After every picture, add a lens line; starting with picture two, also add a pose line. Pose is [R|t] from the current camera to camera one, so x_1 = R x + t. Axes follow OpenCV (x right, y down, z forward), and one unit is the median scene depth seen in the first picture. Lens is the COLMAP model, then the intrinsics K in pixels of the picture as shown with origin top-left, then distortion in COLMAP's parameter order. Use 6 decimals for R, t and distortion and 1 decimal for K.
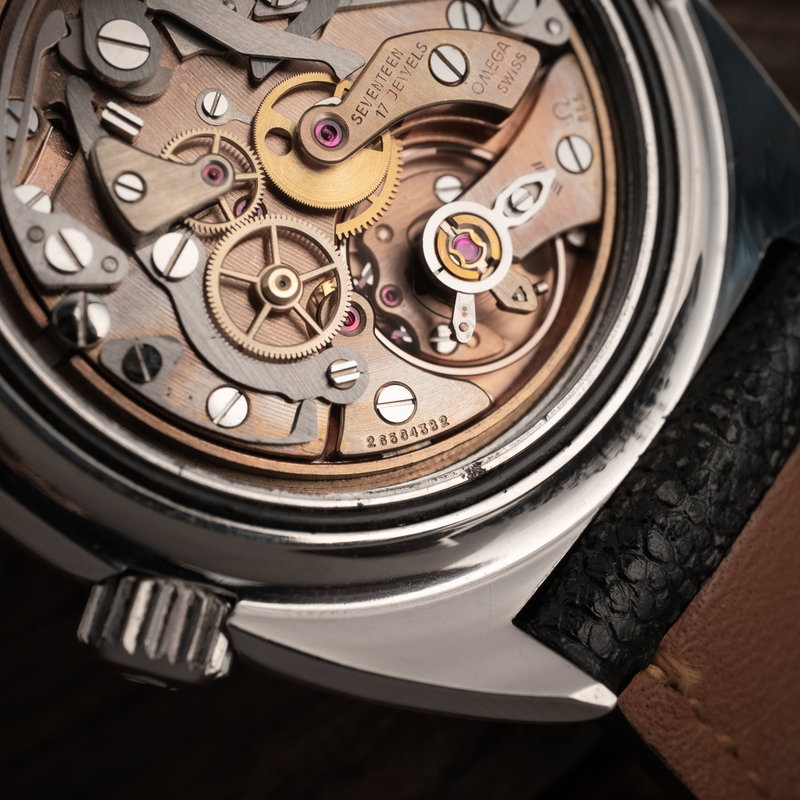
lens RADIAL K [[1394.4, 0, 397.3], [0, 1394.4, 399.9], [0, 0, 1]] dist [0.167364, 0.000000]
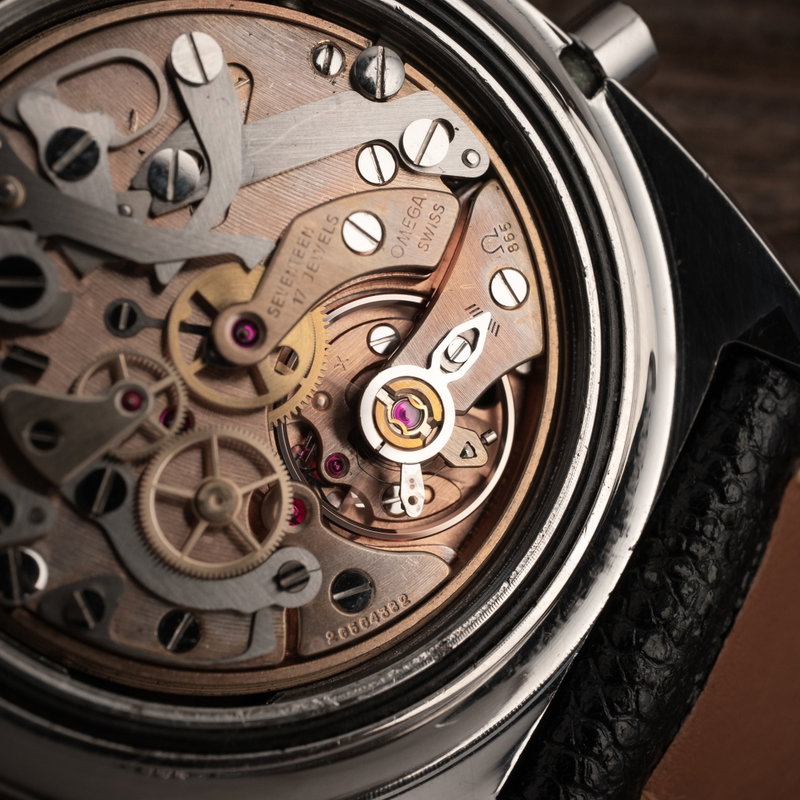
lens RADIAL K [[1394.4, 0, 403.1], [0, 1394.4, 392.8], [0, 0, 1]] dist [0.167364, 0.000000]
pose [[0.992120, -0.121920, -0.028875, 0.078599], [0.124736, 0.982821, 0.136030, -0.261005], [0.011795, -0.138559, 0.990284, 0.050570]]
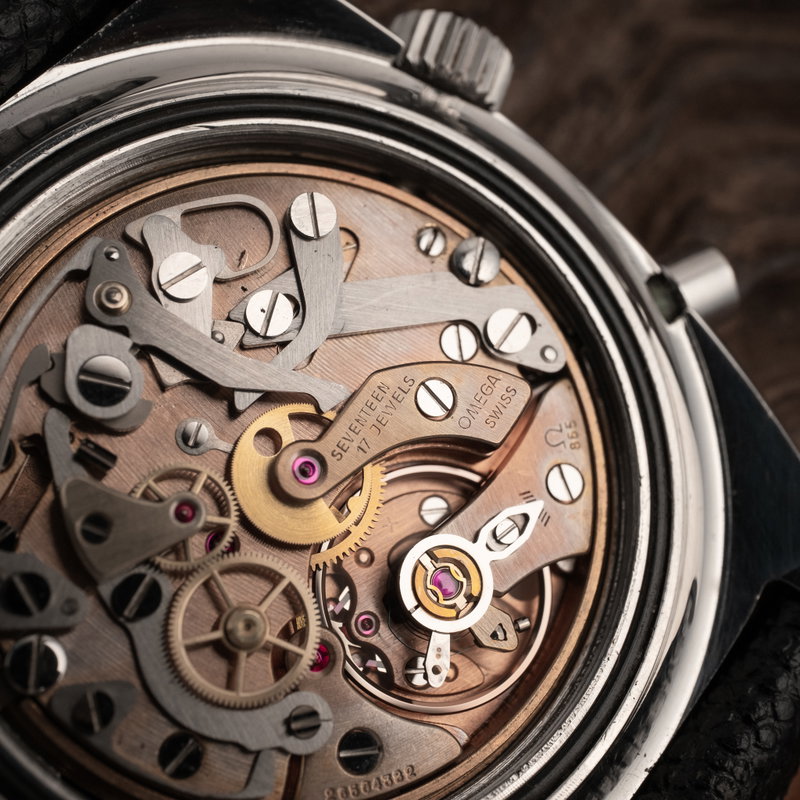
lens RADIAL K [[1394.4, 0, 406.0], [0, 1394.4, 397.5], [0, 0, 1]] dist [0.167364, 0.000000]
pose [[0.997510, 0.052387, -0.047208, 0.062805], [-0.055256, 0.996566, -0.061674, -0.180249], [0.043815, 0.064129, 0.996979, 0.023259]]
